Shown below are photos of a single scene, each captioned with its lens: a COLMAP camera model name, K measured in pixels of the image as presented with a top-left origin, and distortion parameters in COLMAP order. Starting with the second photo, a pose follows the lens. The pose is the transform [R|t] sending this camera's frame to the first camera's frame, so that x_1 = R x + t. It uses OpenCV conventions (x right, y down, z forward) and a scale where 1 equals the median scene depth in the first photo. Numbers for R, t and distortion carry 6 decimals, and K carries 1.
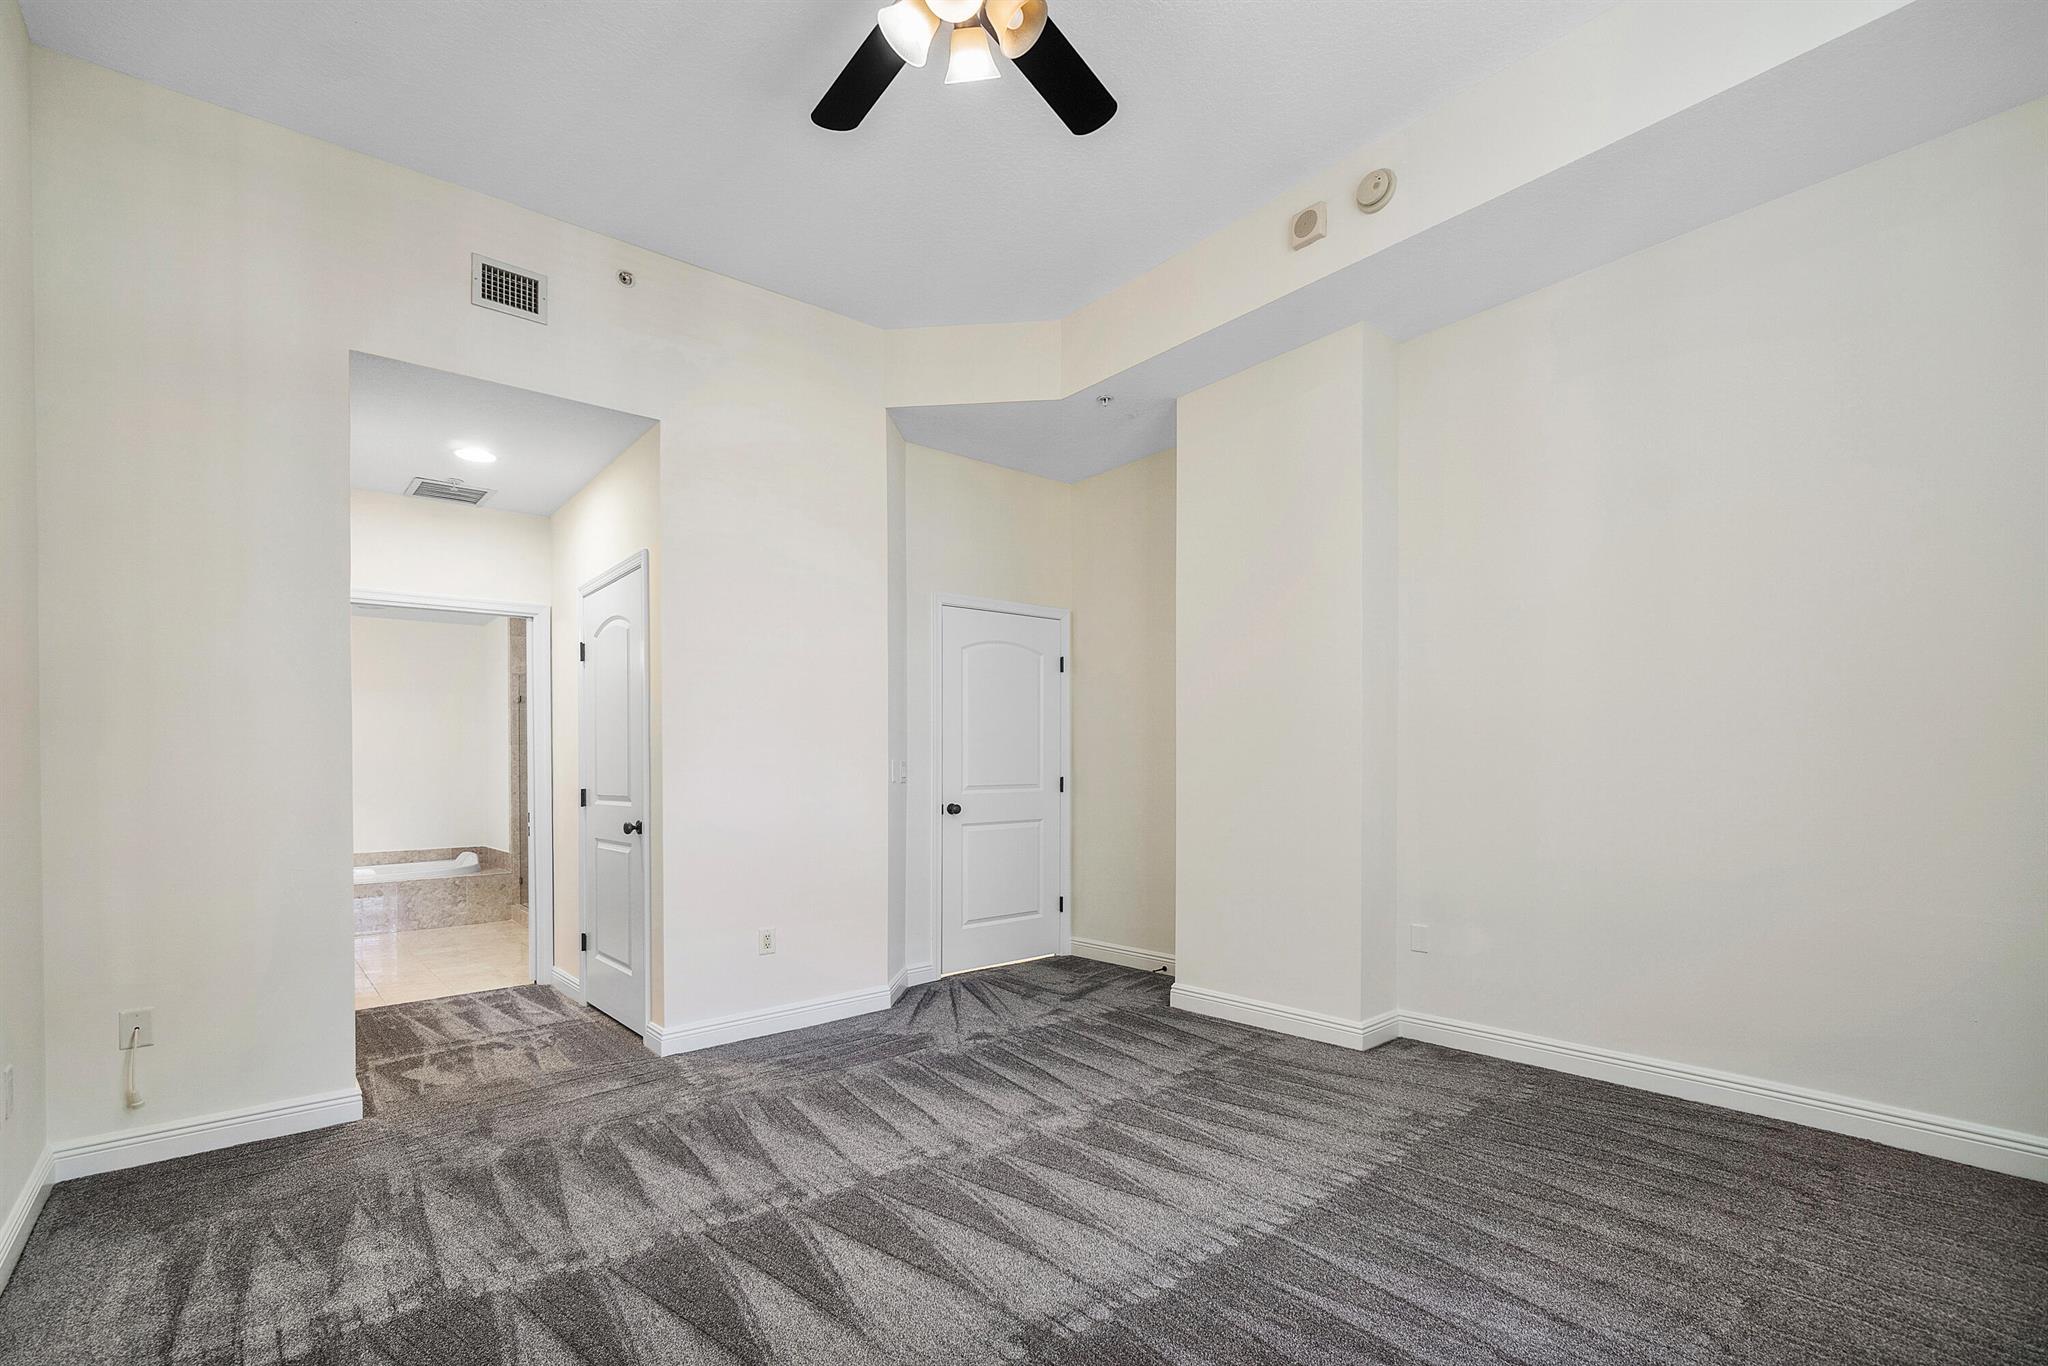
lens RADIAL K [[916.5, 0, 982.1], [0, 916.5, 751.8], [0, 0, 1]] dist [0.003817, 0.002064]
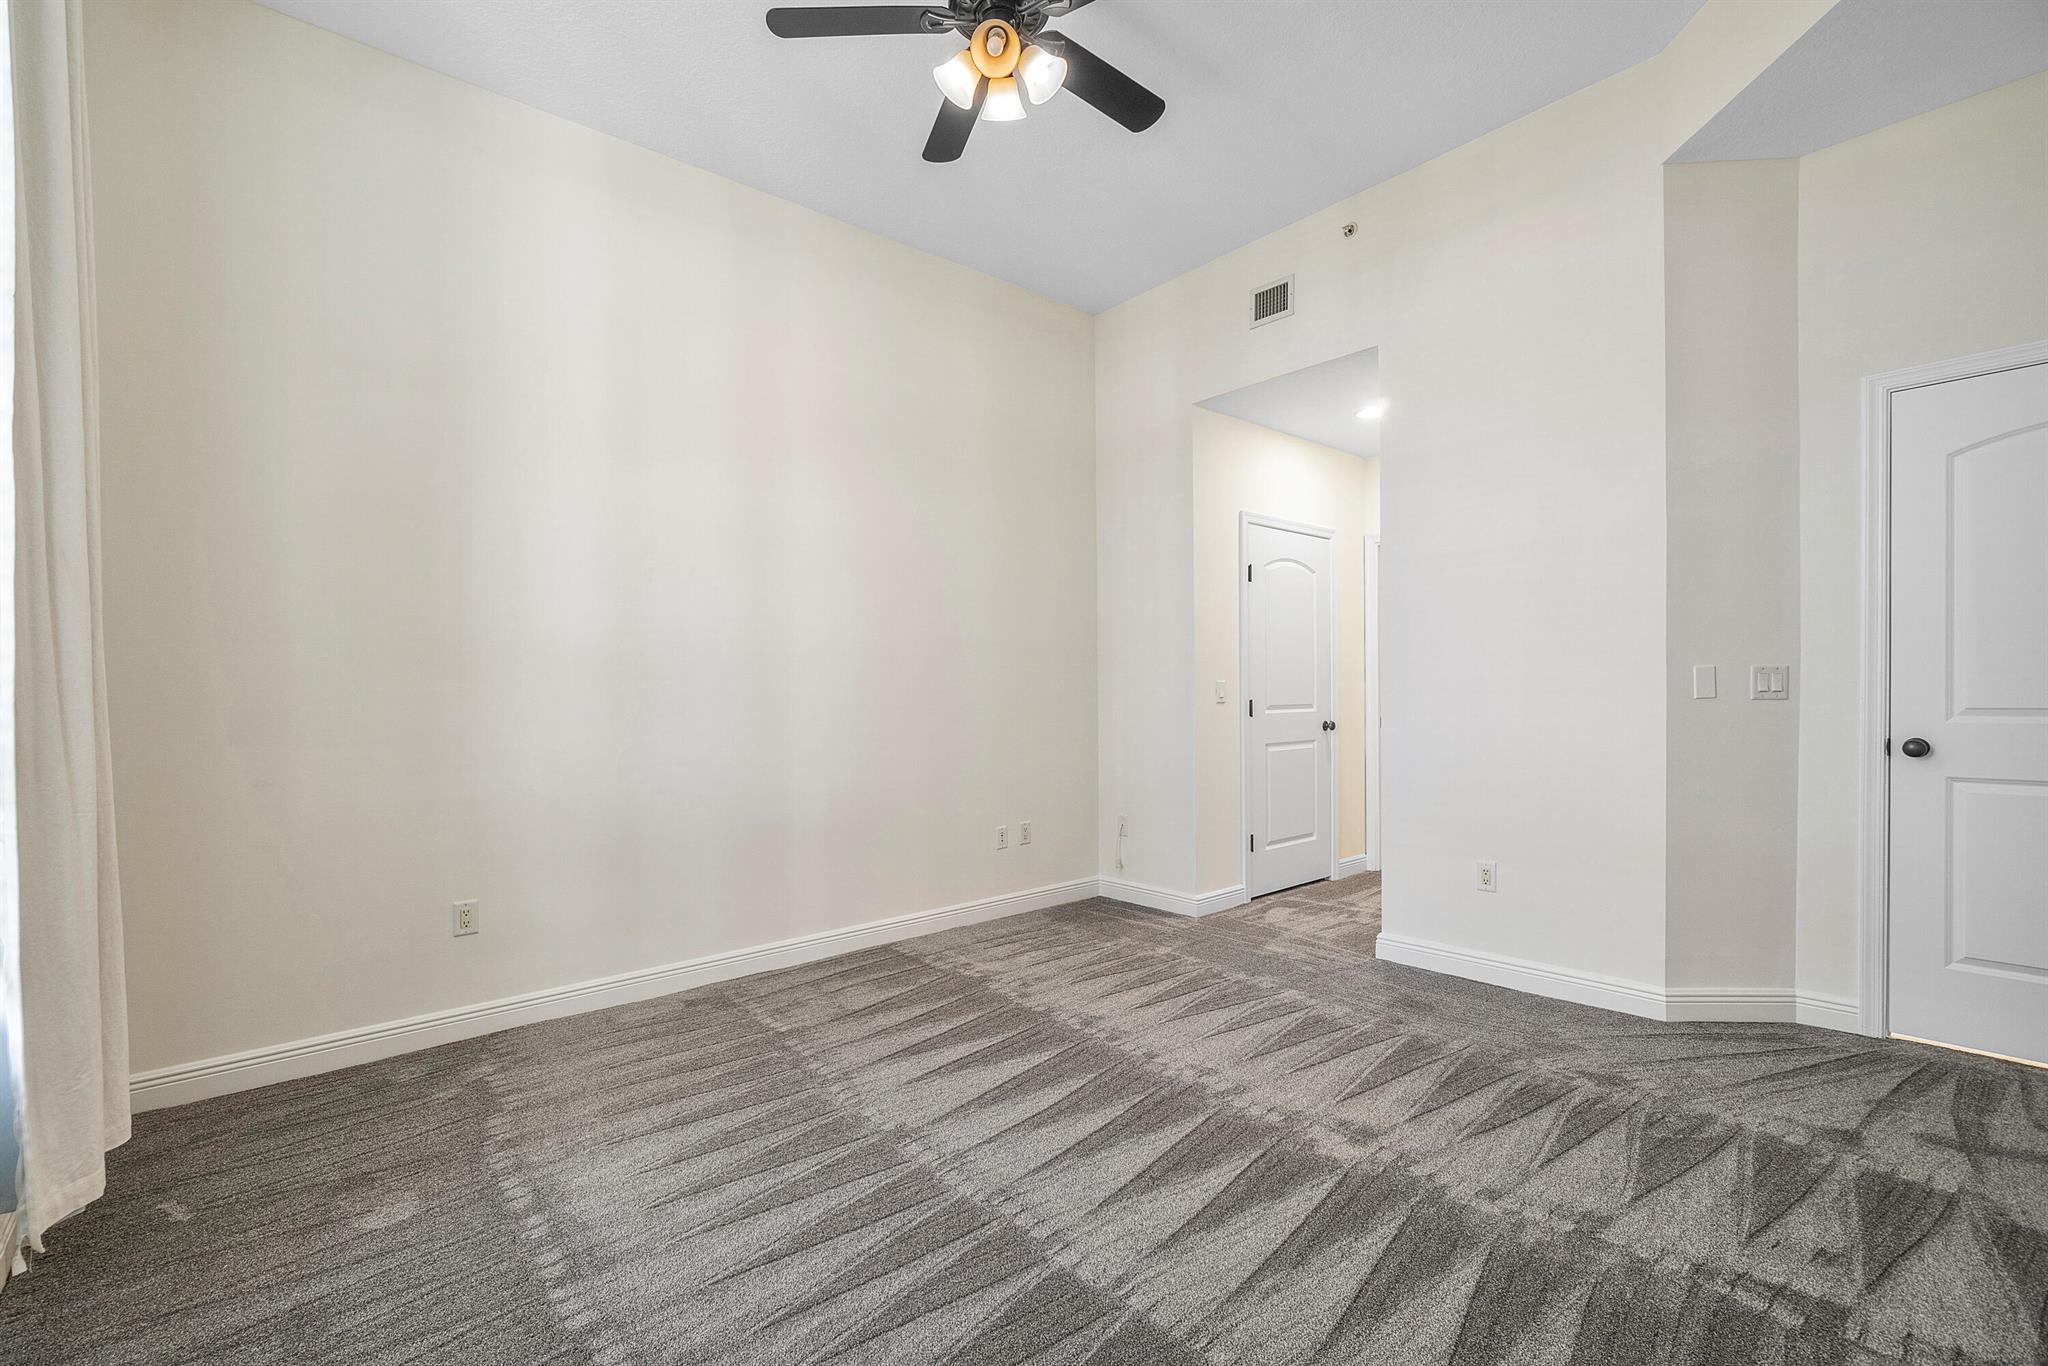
lens RADIAL K [[920.0, 0, 1027.4], [0, 920.0, 696.1], [0, 0, 1]] dist [-0.000443, 0.000157]
pose [[0.003273, 0.016111, -0.999865, 0.732418], [0.045921, 0.998813, 0.016245, -0.005028], [0.998940, -0.045968, 0.002529, 0.635737]]
